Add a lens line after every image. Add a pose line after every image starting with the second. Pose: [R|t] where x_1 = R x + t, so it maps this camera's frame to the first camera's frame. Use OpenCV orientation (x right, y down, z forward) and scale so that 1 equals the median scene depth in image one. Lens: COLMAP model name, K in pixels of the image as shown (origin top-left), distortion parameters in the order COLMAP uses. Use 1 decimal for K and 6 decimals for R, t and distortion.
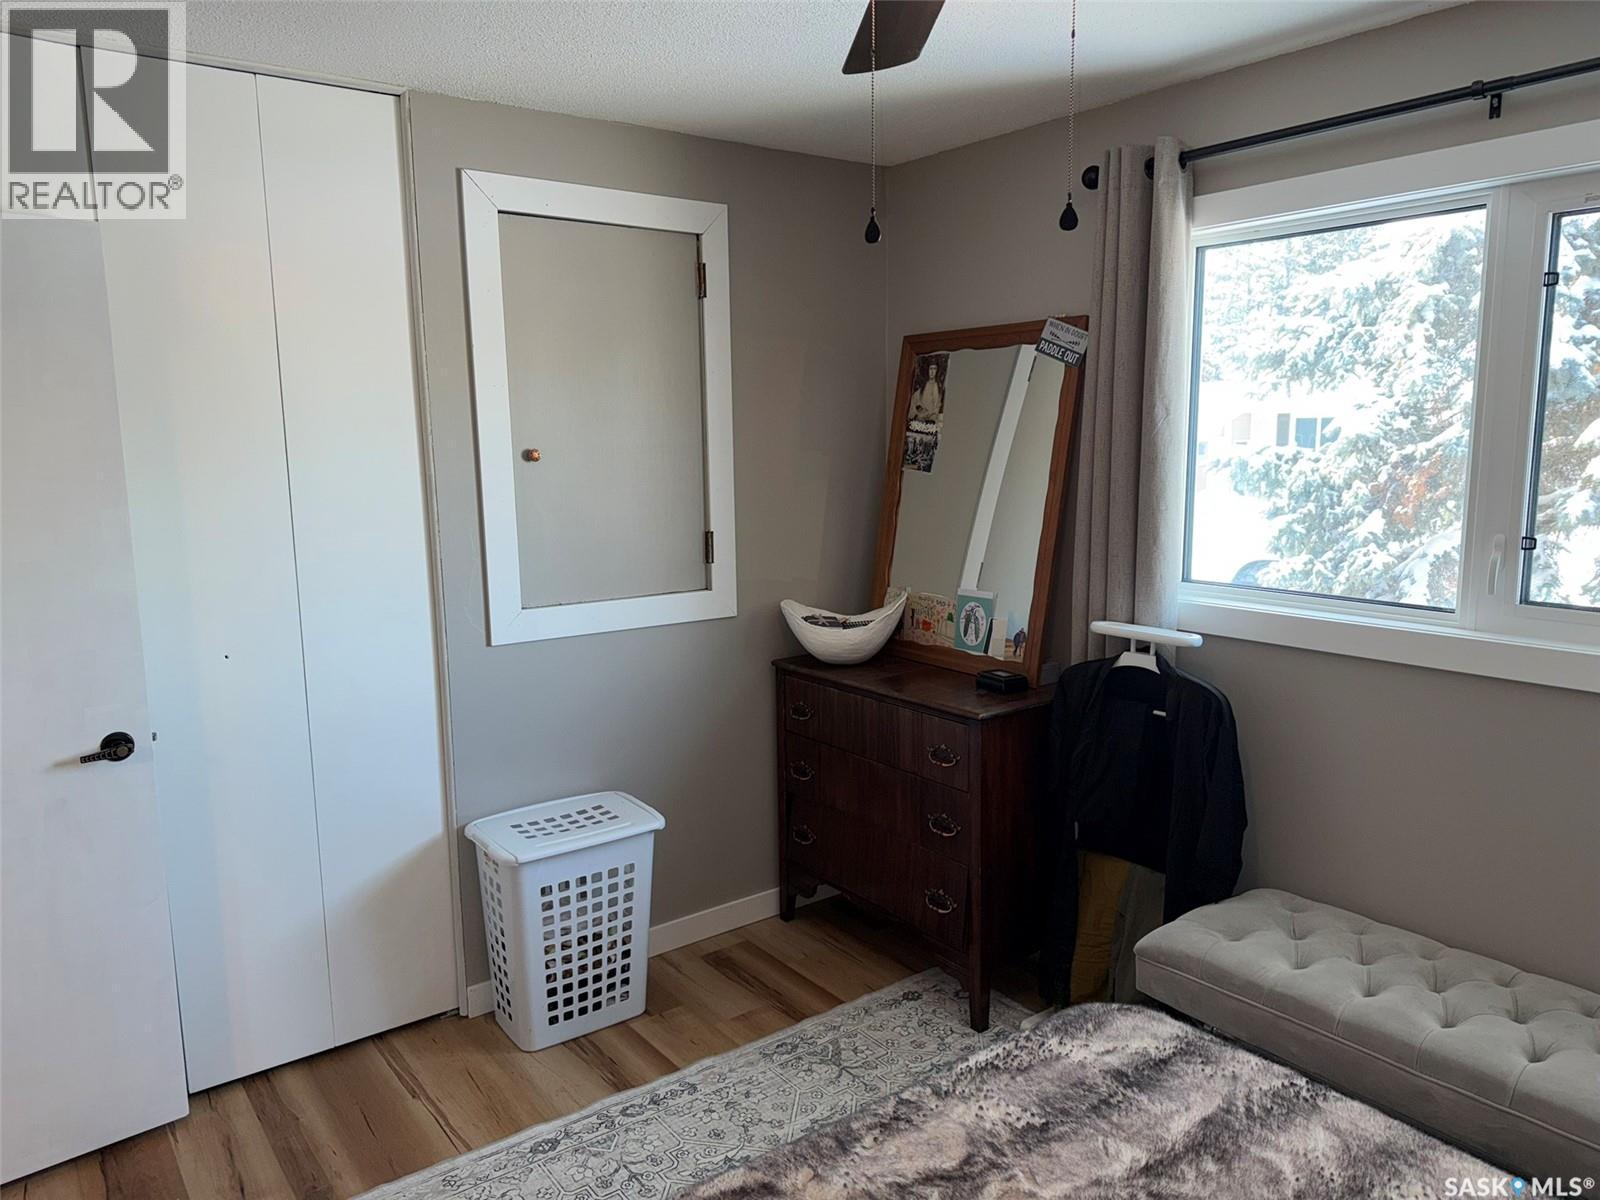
lens RADIAL K [[1133.4, 0, 803.9], [0, 1133.4, 604.5], [0, 0, 1]] dist [0.068452, -0.053413]
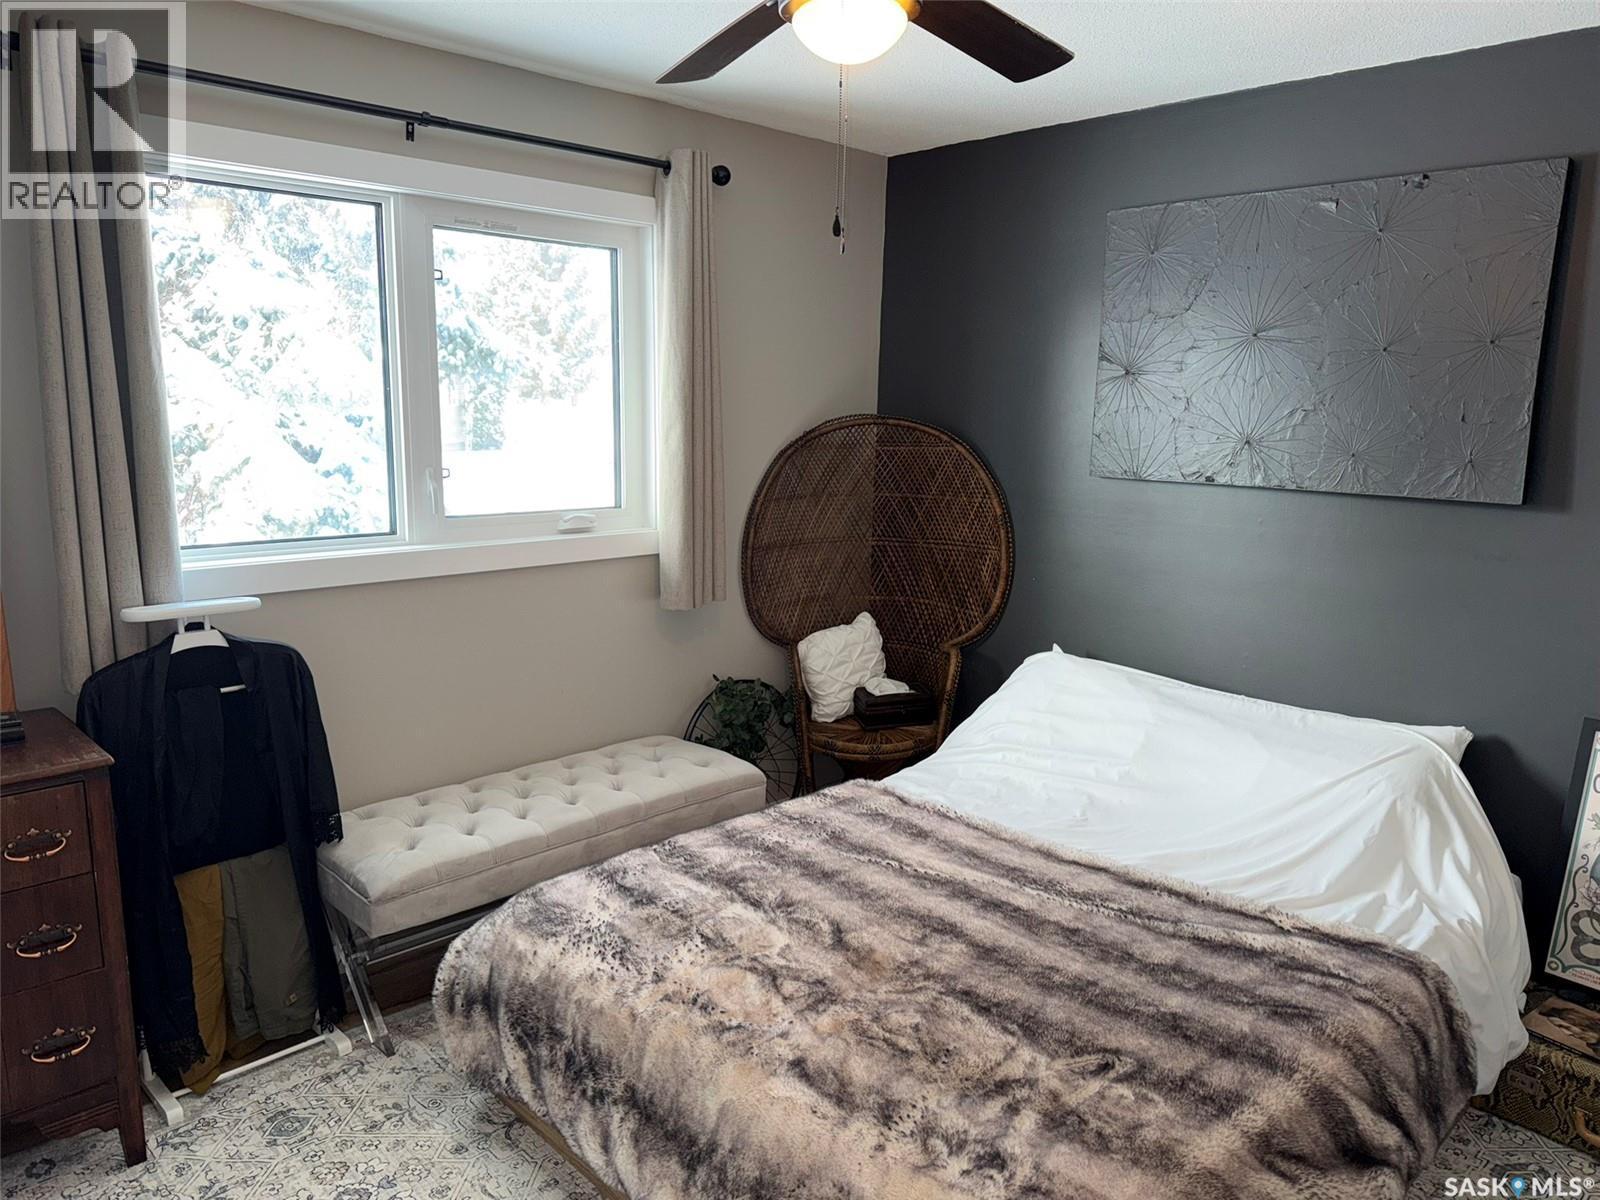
lens RADIAL K [[1133.4, 0, 803.2], [0, 1133.4, 593.2], [0, 0, 1]] dist [0.068452, -0.053413]
pose [[-0.111150, -0.168971, 0.979334, -0.849511], [0.139413, 0.973044, 0.183708, -0.115101], [-0.983976, 0.156951, -0.084598, 0.822192]]
